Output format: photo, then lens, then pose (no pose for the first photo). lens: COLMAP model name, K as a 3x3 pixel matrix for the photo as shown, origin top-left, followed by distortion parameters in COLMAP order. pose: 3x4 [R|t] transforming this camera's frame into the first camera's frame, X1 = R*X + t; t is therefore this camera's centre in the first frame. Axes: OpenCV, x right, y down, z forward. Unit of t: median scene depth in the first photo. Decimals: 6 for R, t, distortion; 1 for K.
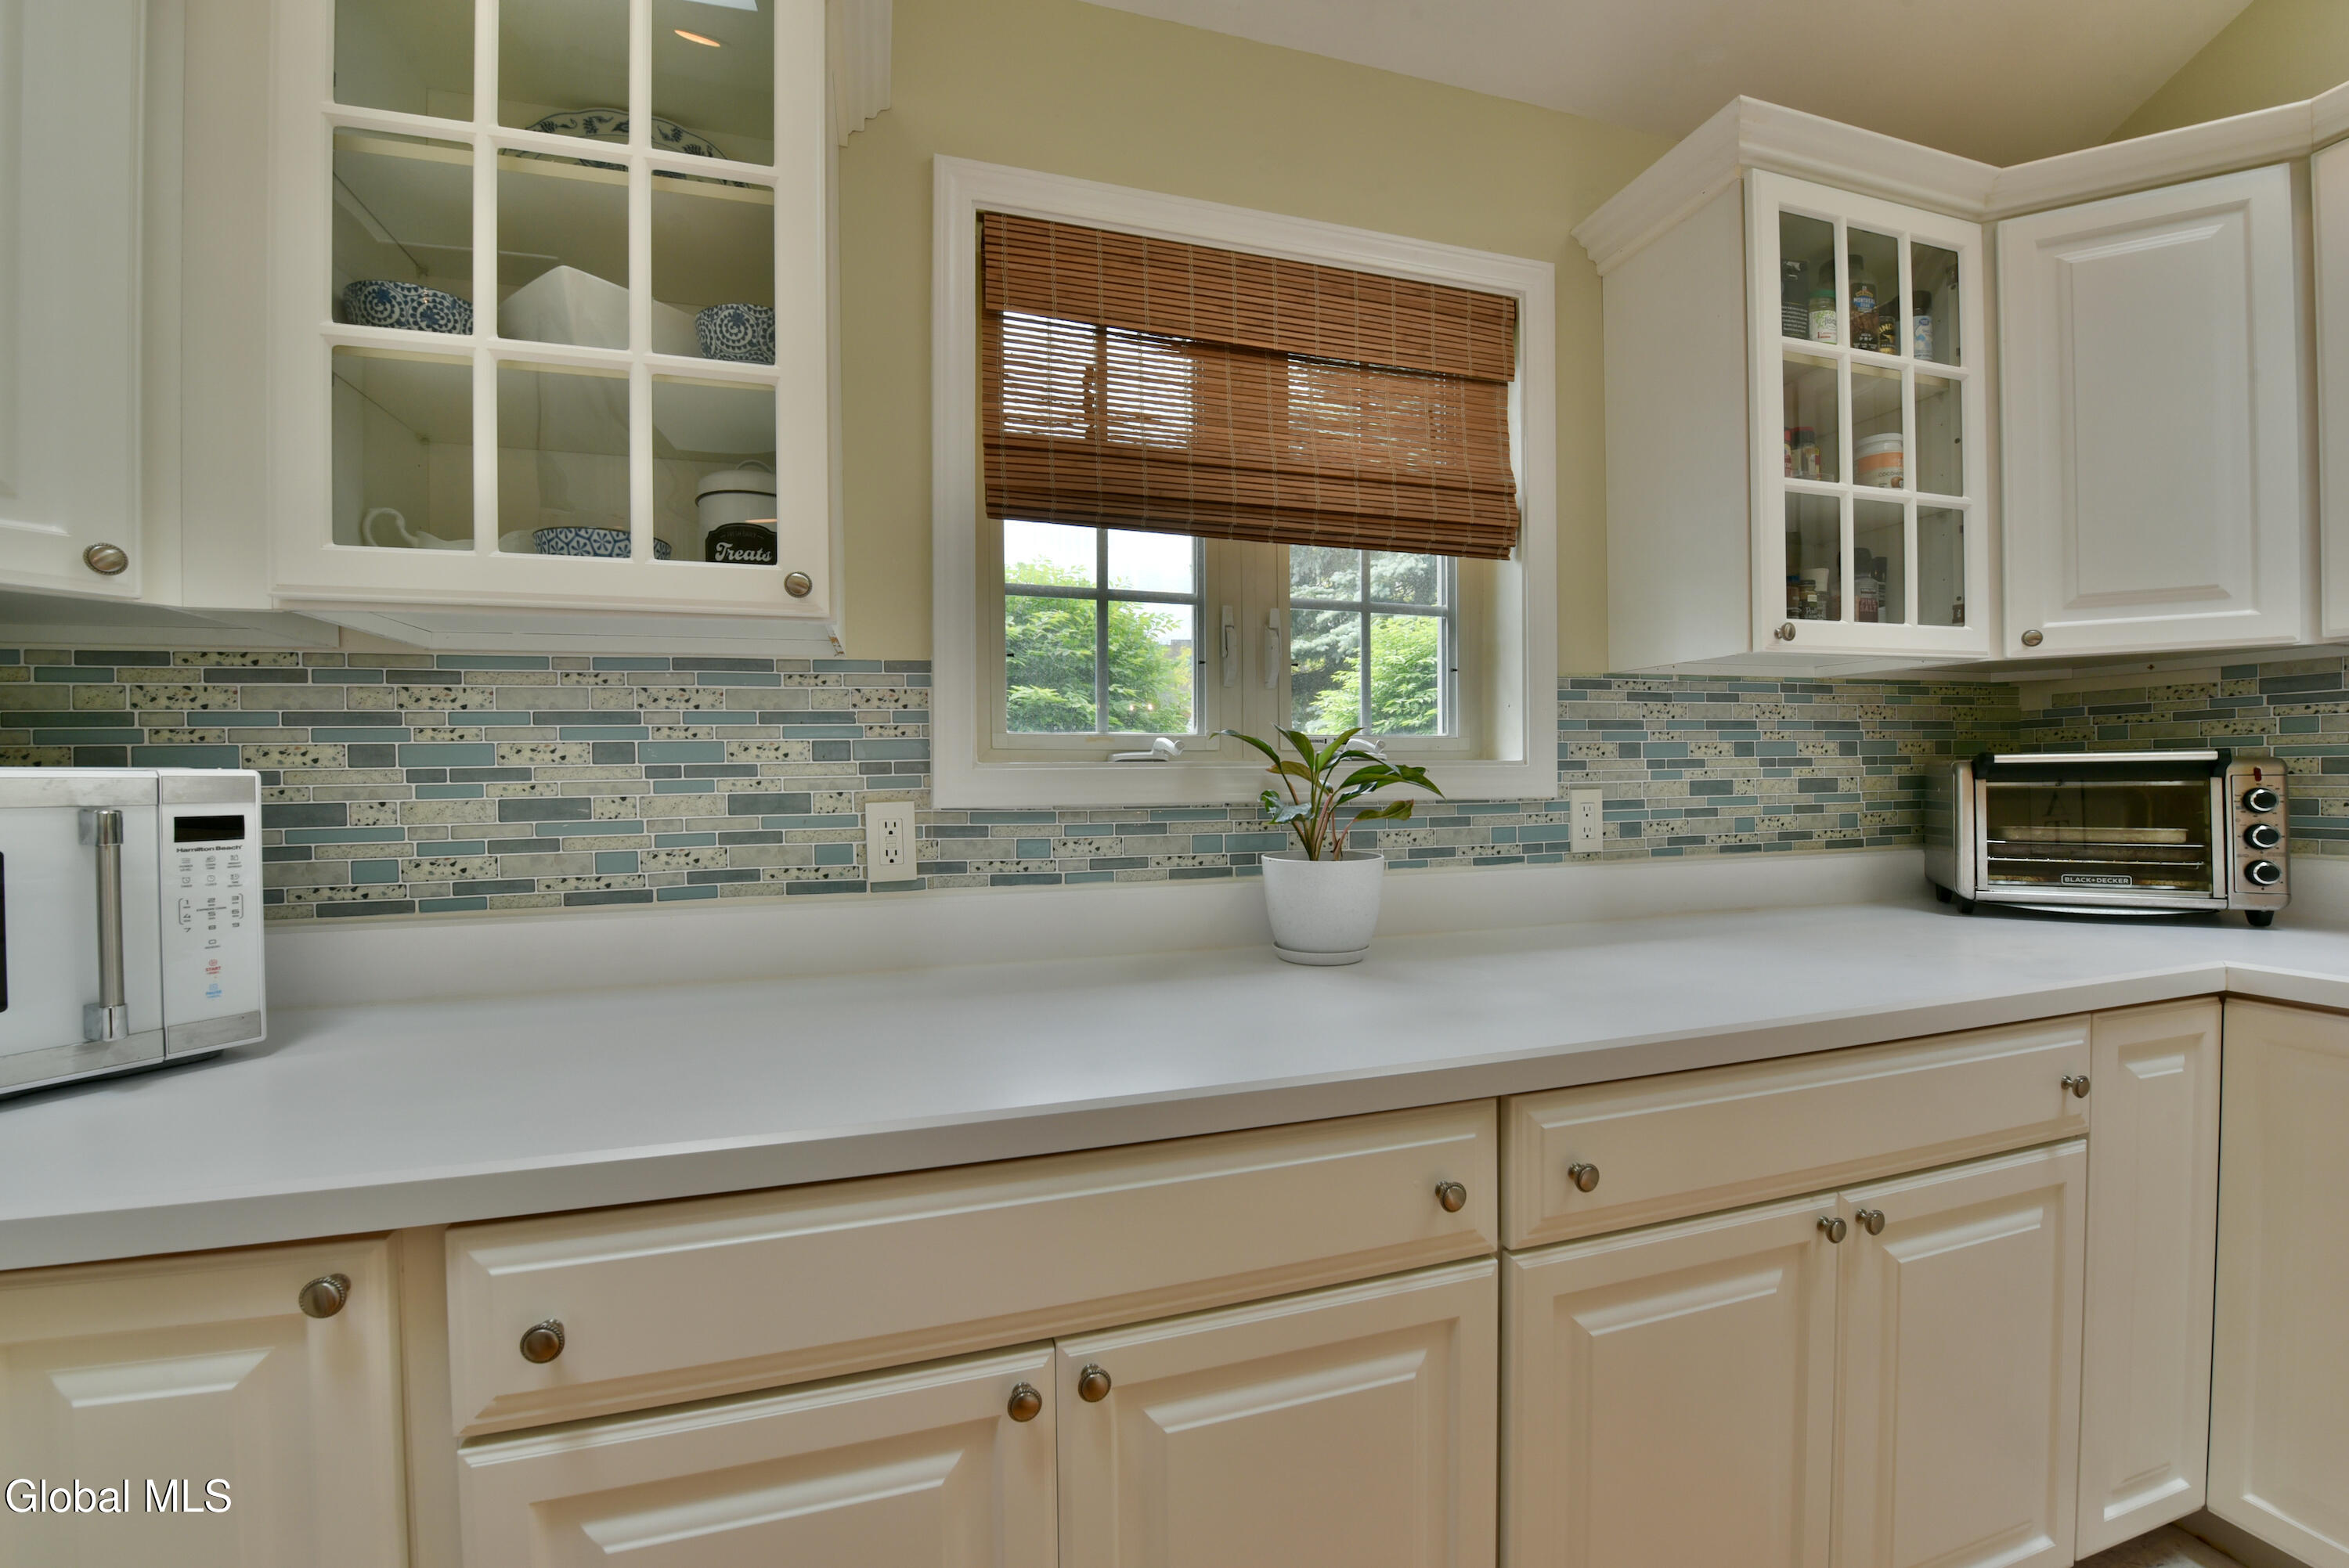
lens RADIAL K [[938.9, 0, 1179.0], [0, 938.9, 786.9], [0, 0, 1]] dist [-0.013281, -0.003497]
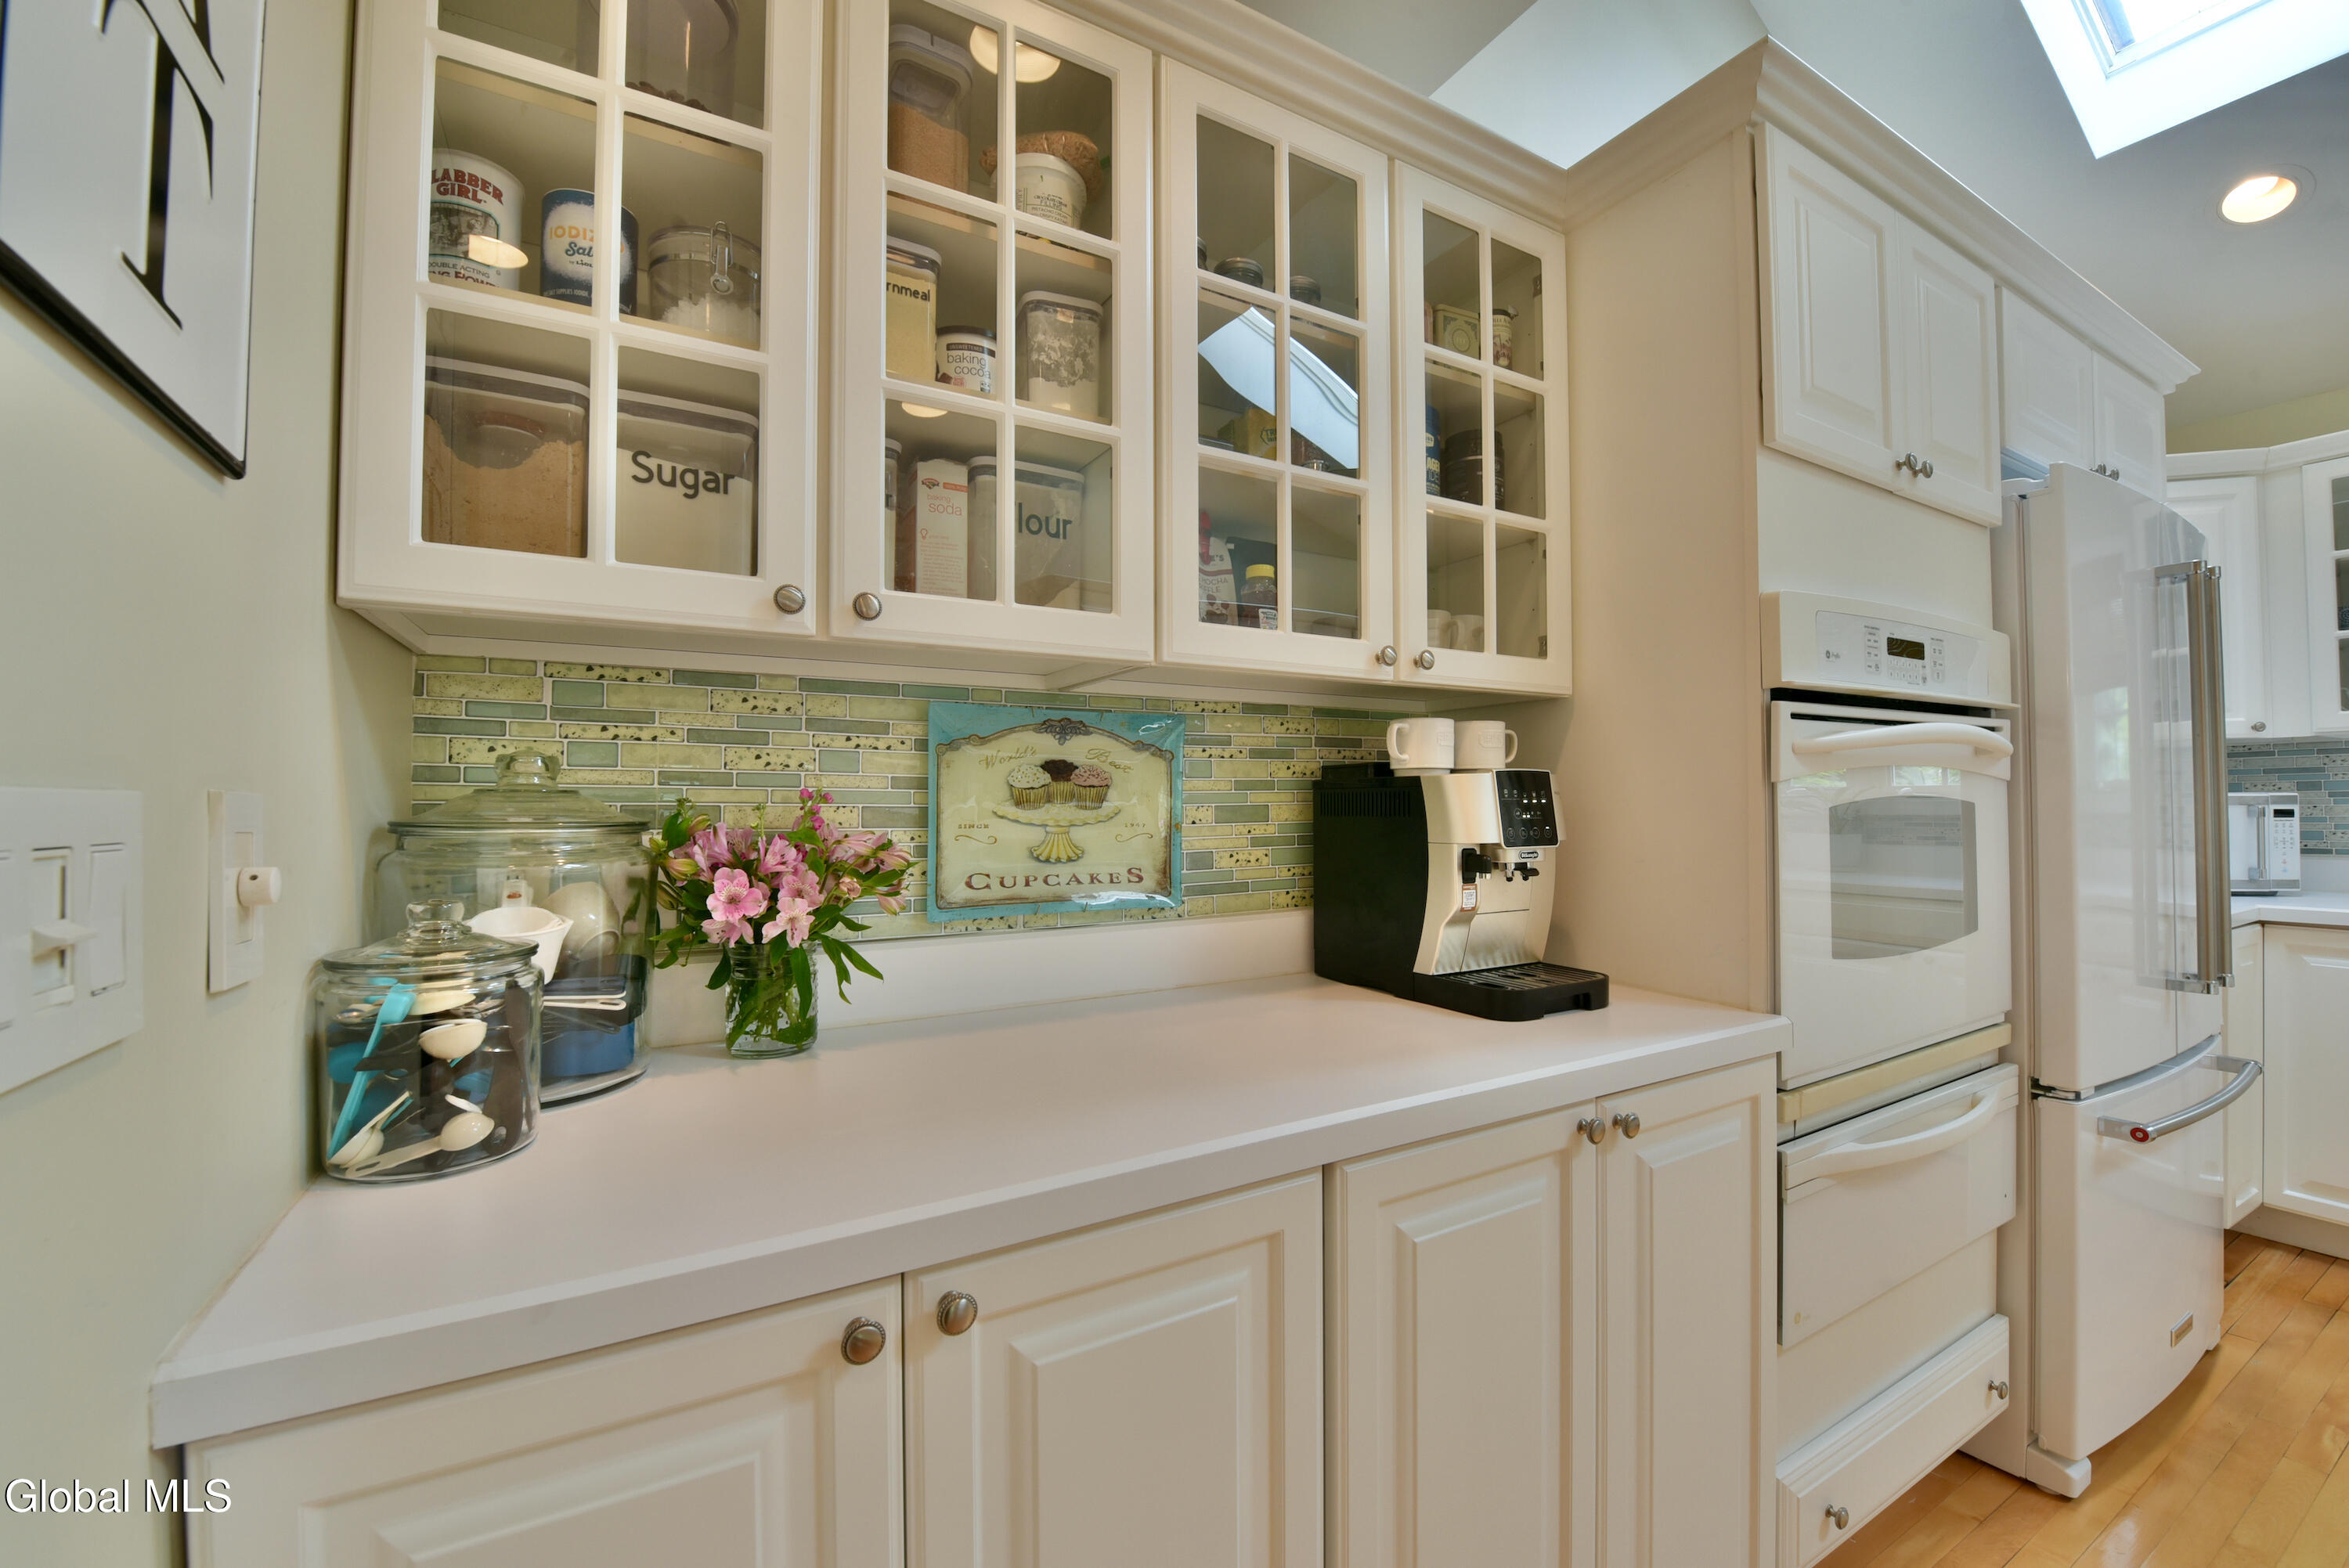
lens RADIAL K [[938.9, 0, 1179.0], [0, 938.9, 786.9], [0, 0, 1]] dist [-0.013281, -0.003497]
pose [[0.235600, -0.009344, -0.971805, 0.695342], [-0.006718, 0.999914, -0.011243, 0.013793], [0.971827, 0.009178, 0.235517, -2.301866]]
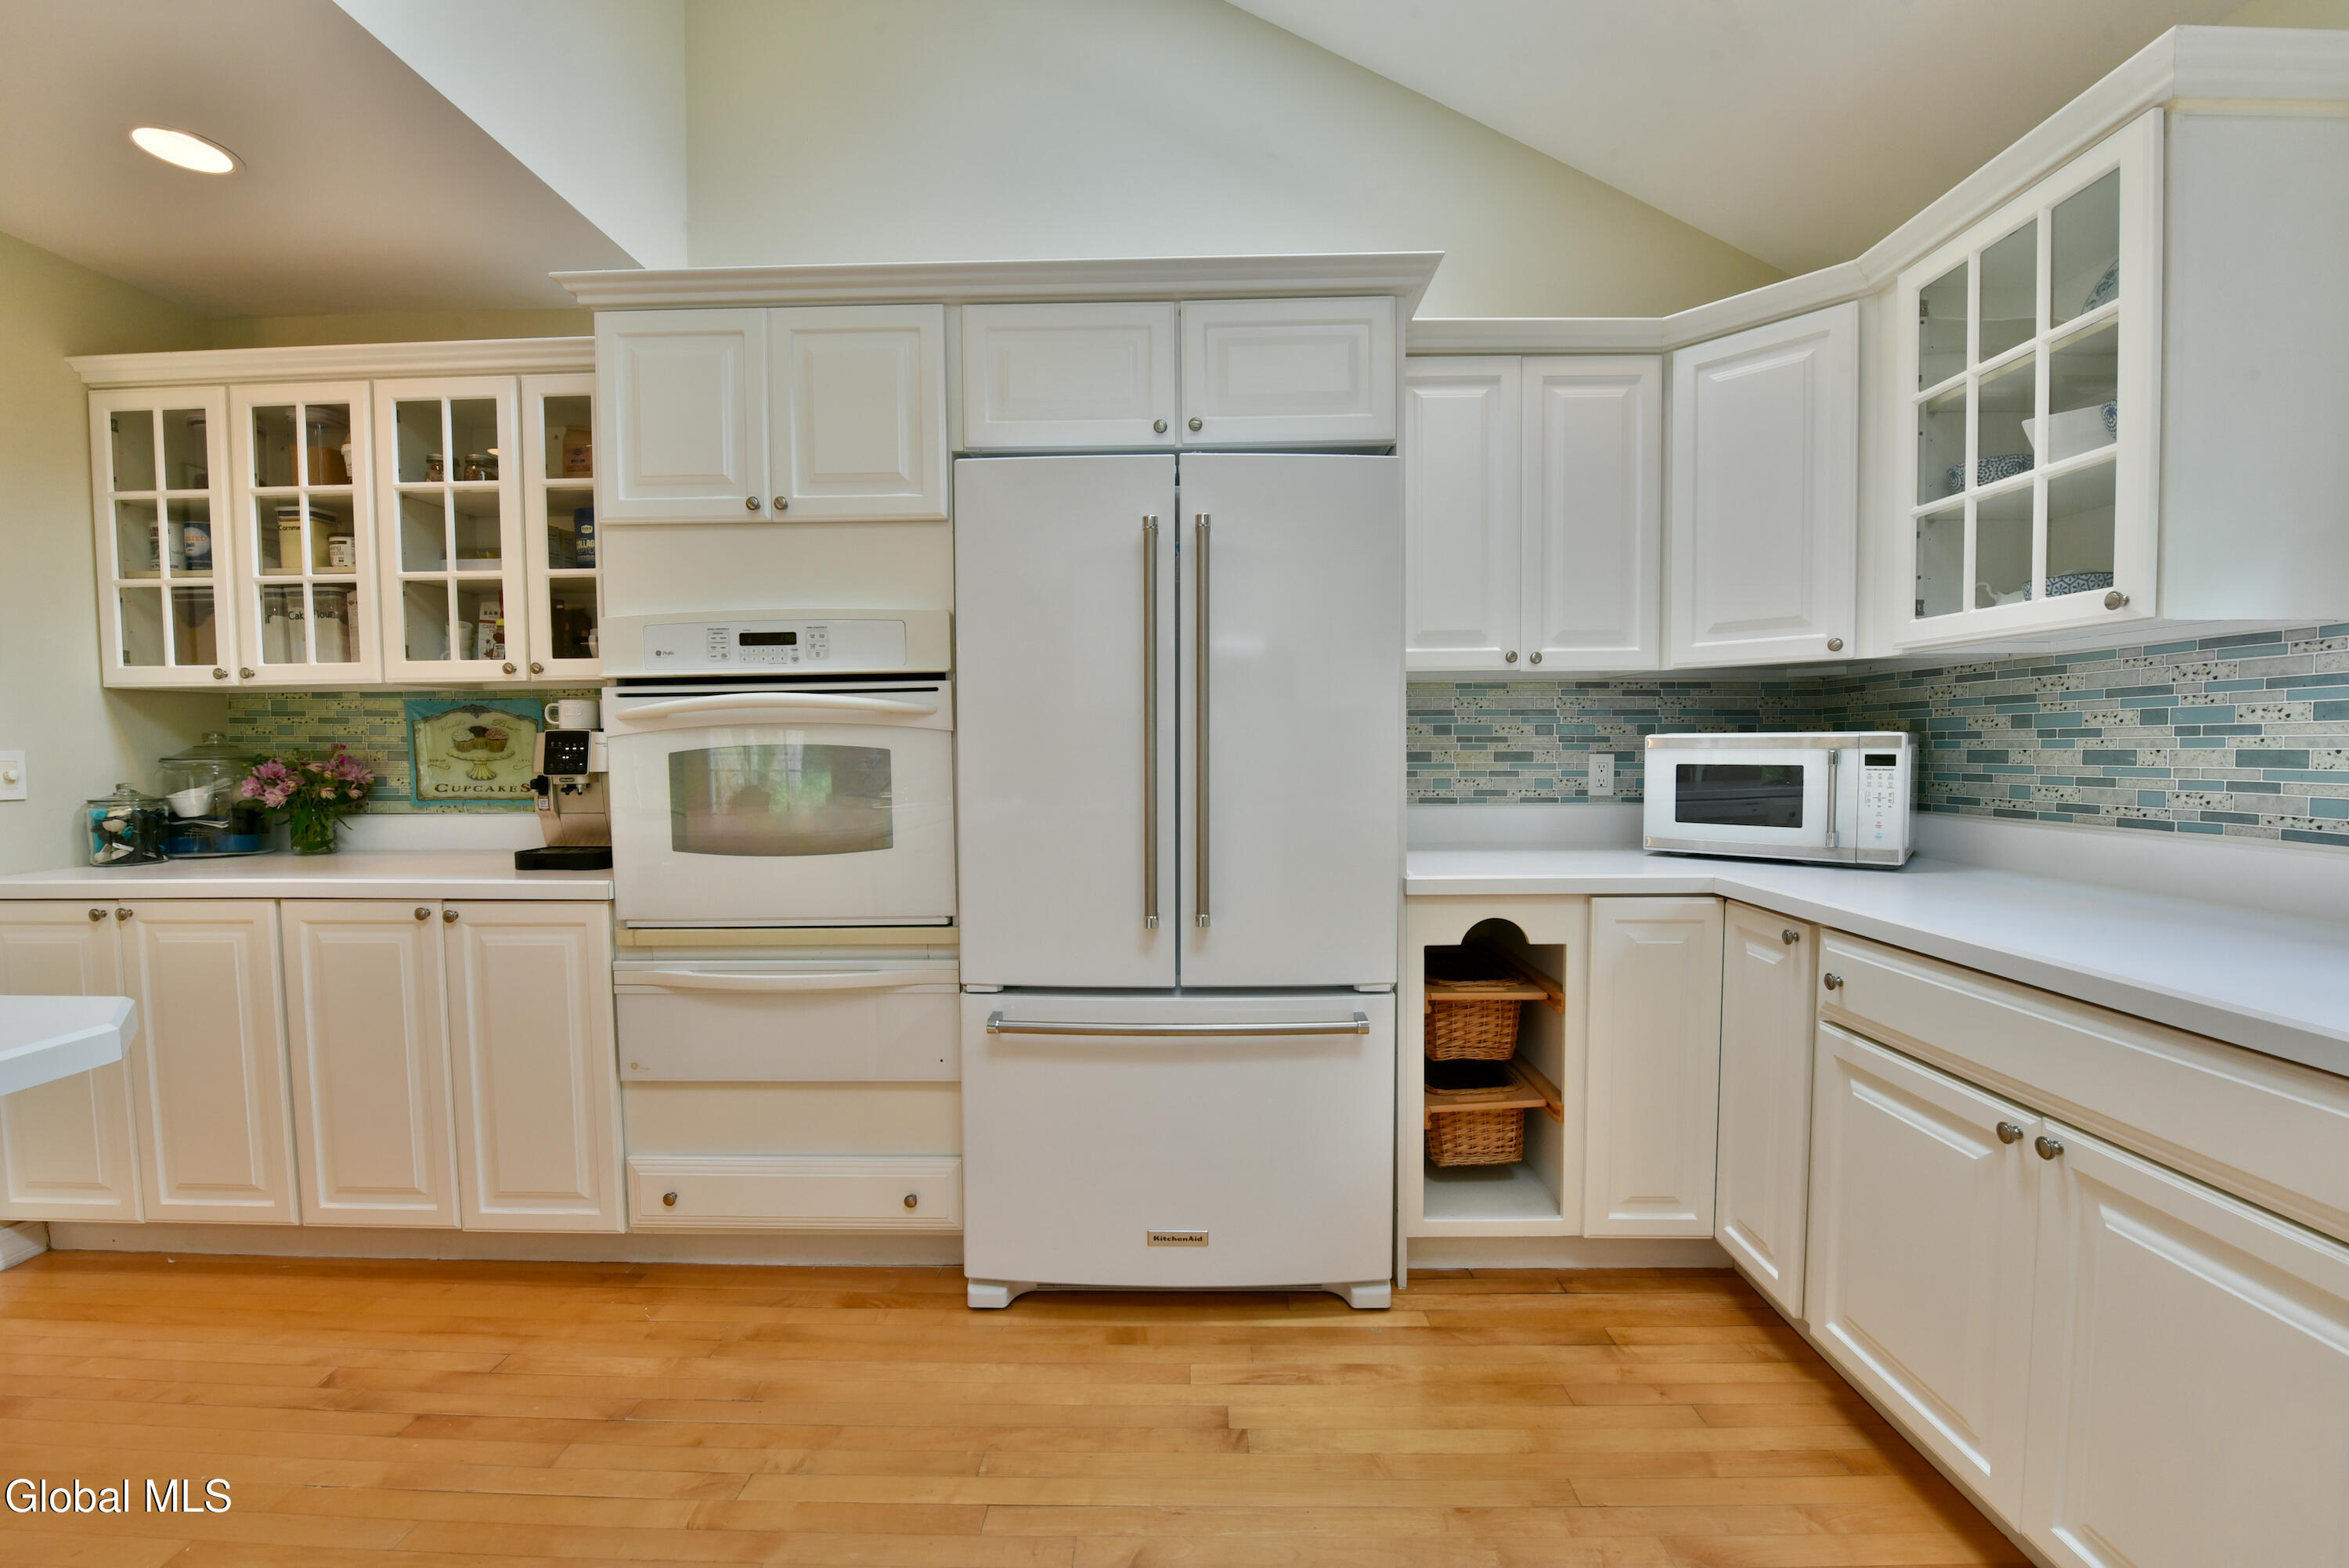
lens RADIAL K [[938.9, 0, 1179.0], [0, 938.9, 786.9], [0, 0, 1]] dist [-0.013281, -0.003497]
pose [[-0.302903, 0.056626, -0.951338, 1.137409], [0.001165, 0.998254, 0.059048, -0.016543], [0.953021, 0.016778, -0.302440, 0.077028]]
